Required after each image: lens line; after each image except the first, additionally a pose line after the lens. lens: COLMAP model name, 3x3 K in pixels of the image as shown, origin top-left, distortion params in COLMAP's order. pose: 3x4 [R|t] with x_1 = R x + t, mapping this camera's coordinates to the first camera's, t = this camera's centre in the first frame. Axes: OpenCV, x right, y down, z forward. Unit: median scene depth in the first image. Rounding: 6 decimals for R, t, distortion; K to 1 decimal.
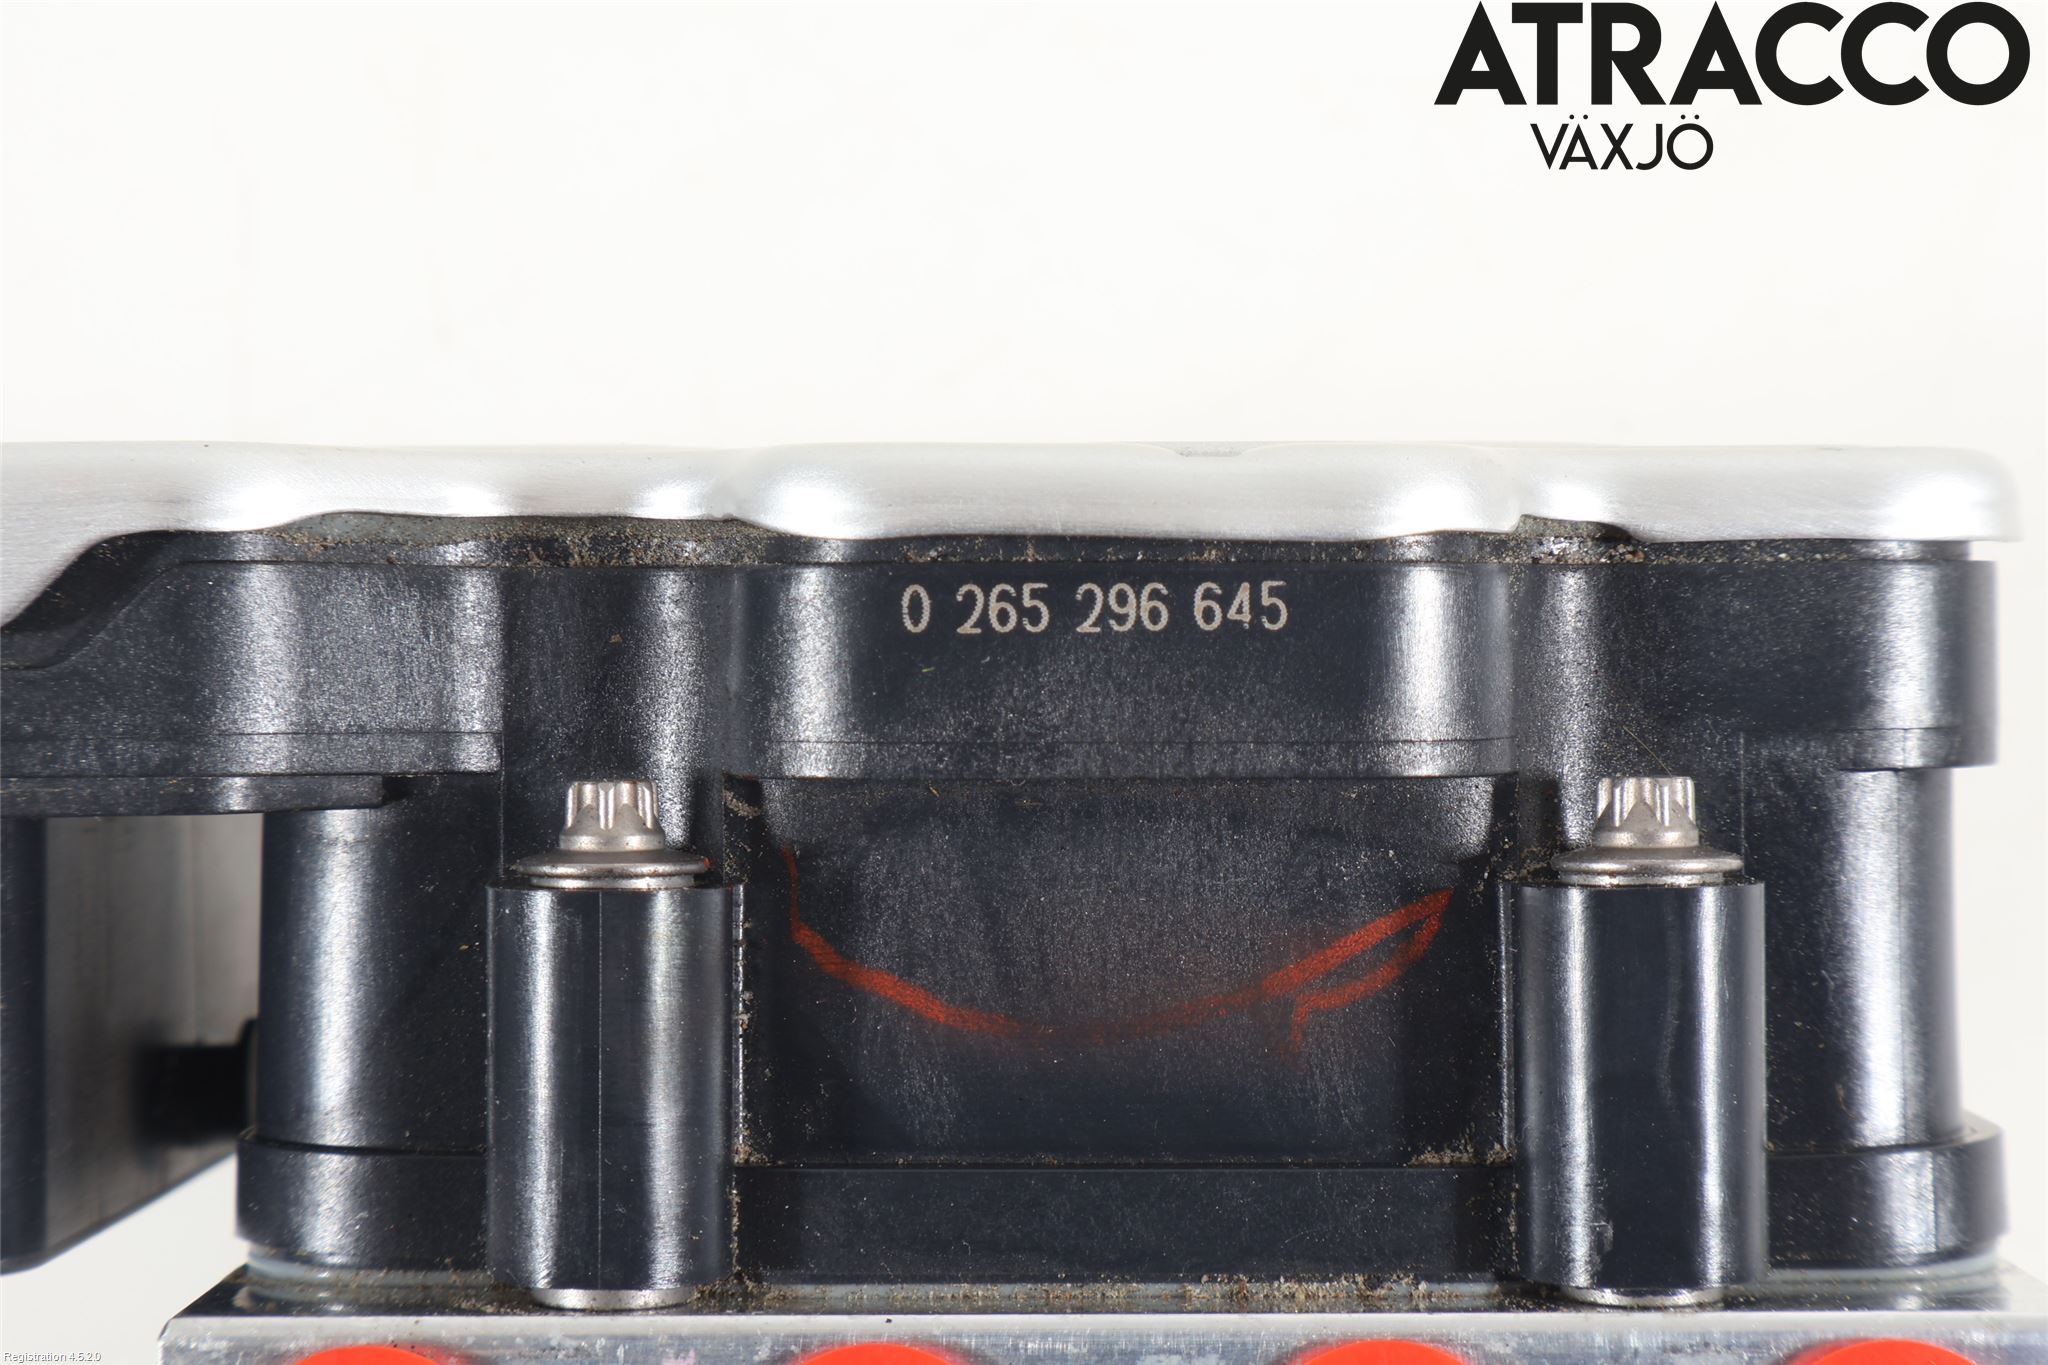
lens RADIAL K [[4231.7, 0, 1024.0], [0, 4231.7, 682.5], [0, 0, 1]] dist [-0.019895, -0.086934]
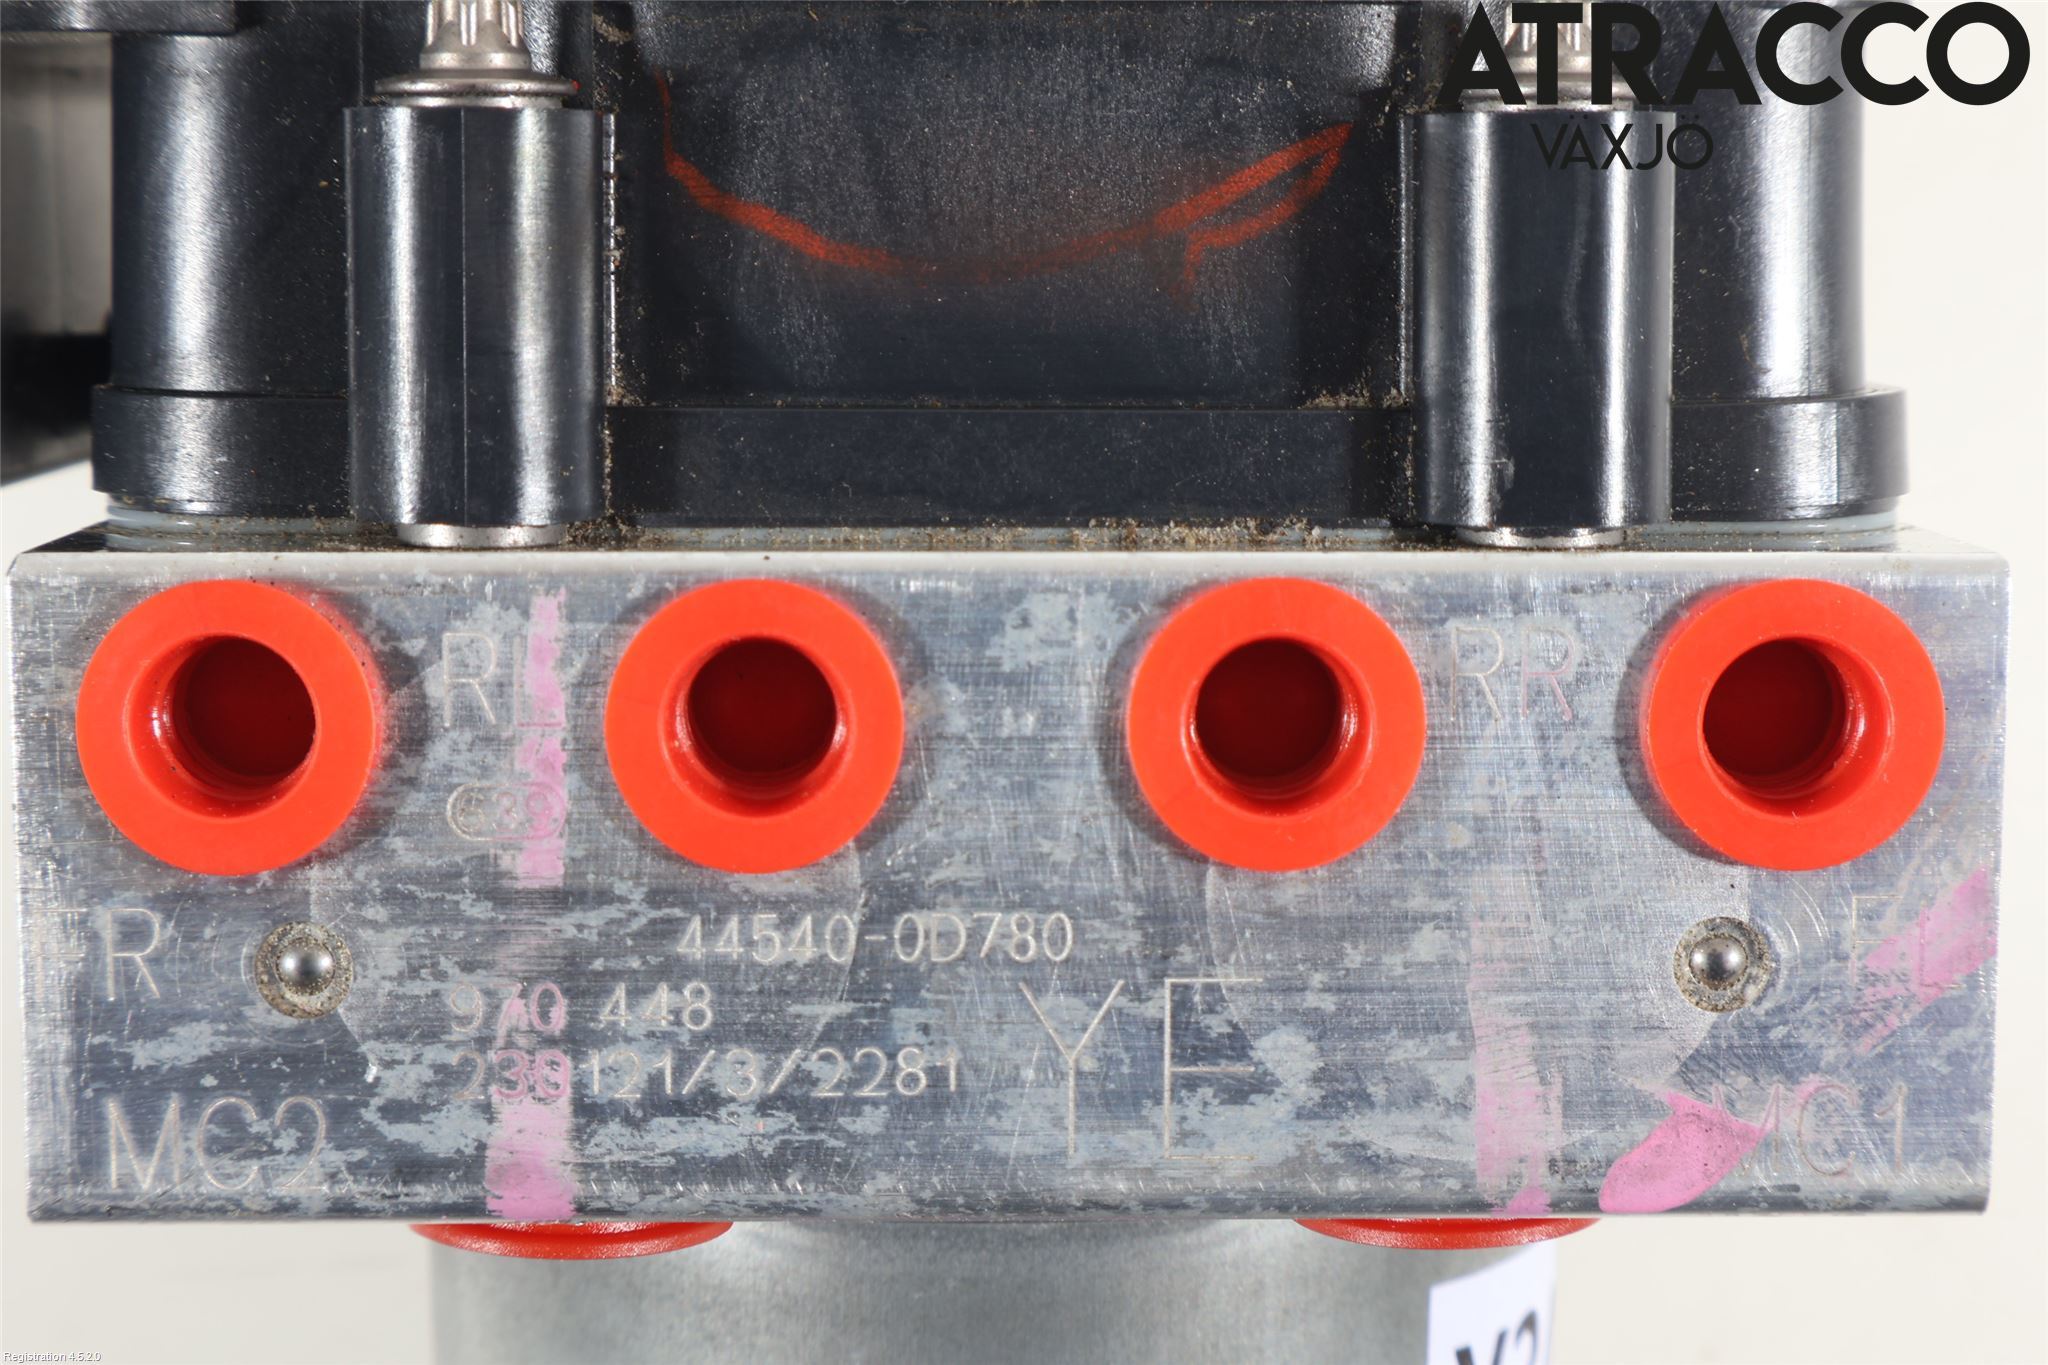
lens RADIAL K [[3943.3, 0, 1024.0], [0, 3943.3, 682.5], [0, 0, 1]] dist [-0.024359, -0.017358]
pose [[0.999518, 0.001455, 0.031009, -0.001057], [-0.005342, 0.992062, 0.125634, 0.063191], [-0.030580, -0.125739, 0.991592, 0.096766]]
